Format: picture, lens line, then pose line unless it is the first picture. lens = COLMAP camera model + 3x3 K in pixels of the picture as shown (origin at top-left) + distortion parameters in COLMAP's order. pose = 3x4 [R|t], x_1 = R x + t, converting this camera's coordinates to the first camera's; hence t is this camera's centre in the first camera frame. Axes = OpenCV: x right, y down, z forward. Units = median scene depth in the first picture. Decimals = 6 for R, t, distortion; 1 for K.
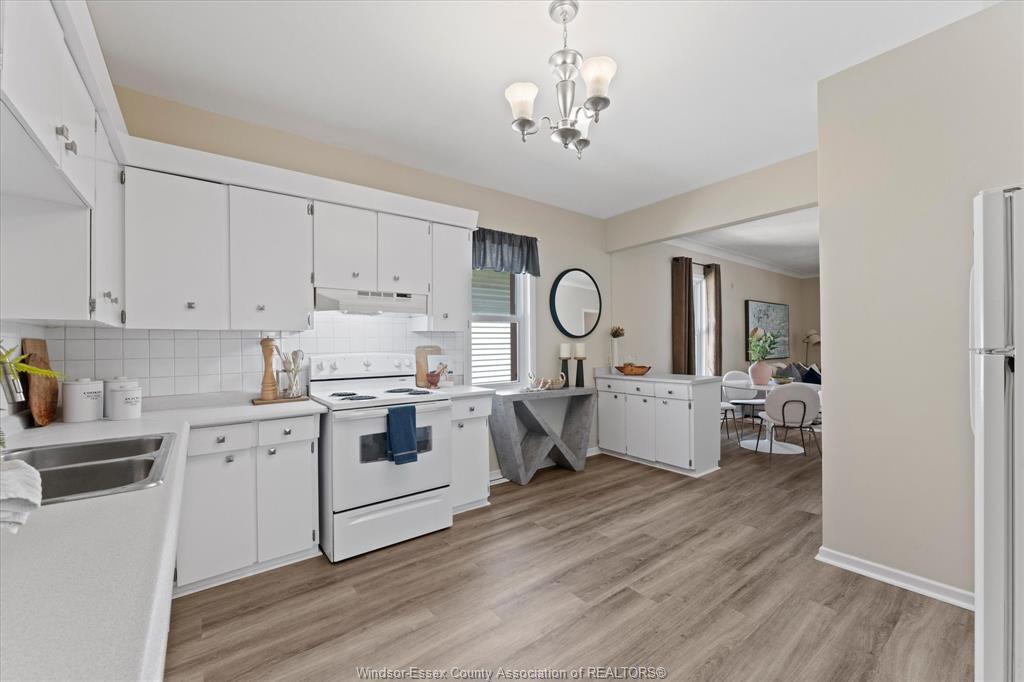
lens RADIAL K [[406.7, 0, 512.5], [0, 406.7, 342.6], [0, 0, 1]] dist [0.000106, -0.000243]
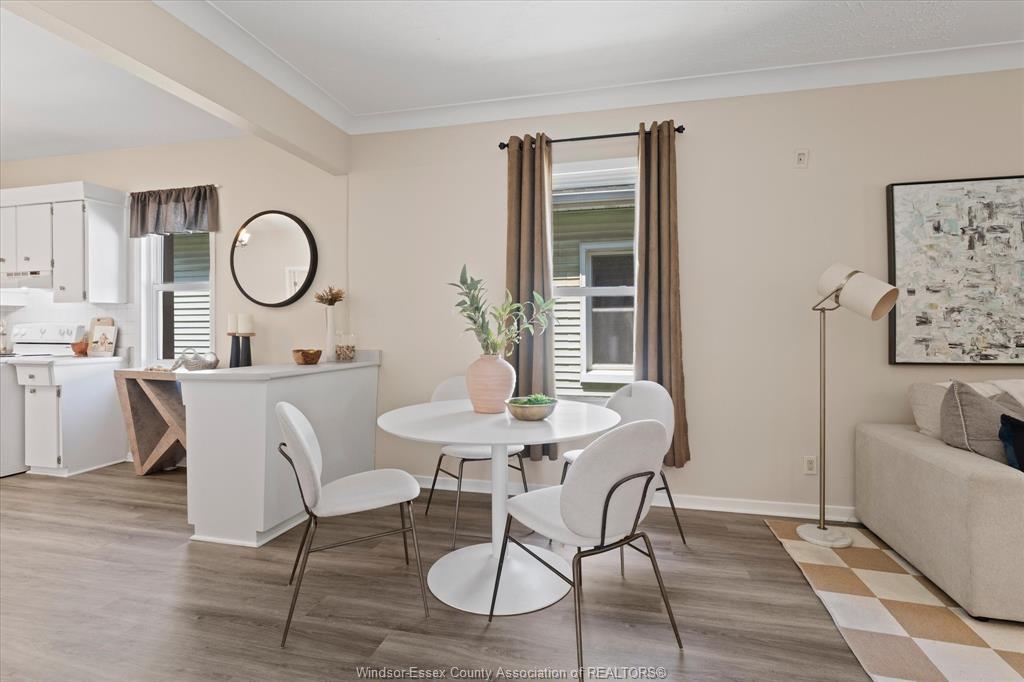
lens RADIAL K [[498.4, 0, 510.1], [0, 498.4, 324.0], [0, 0, 1]] dist [0.000942, -0.000398]
pose [[0.620074, 0.003927, -0.784533, 1.527876], [0.000031, 0.999987, 0.005031, 0.019910], [0.784543, -0.003144, 0.620066, 1.071424]]
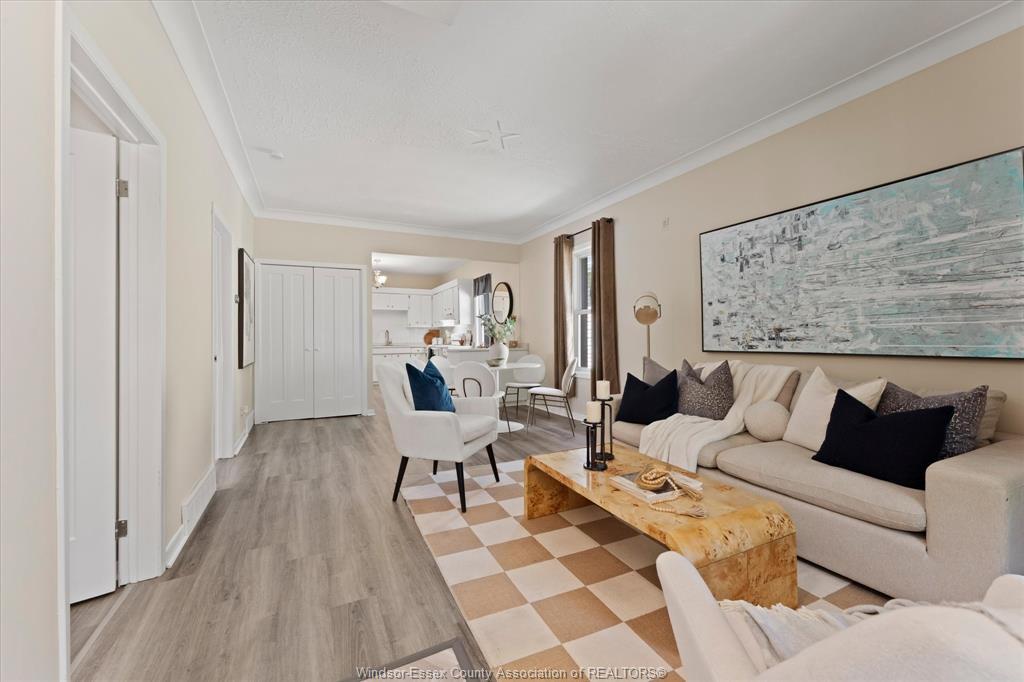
lens RADIAL K [[412.8, 0, 514.6], [0, 412.8, 332.6], [0, 0, 1]] dist [-0.000069, 0.000123]
pose [[-0.190446, -0.001203, -0.981697, 2.455454], [0.015331, 0.999874, -0.004200, 0.041491], [0.981578, -0.015850, -0.190403, 1.874332]]
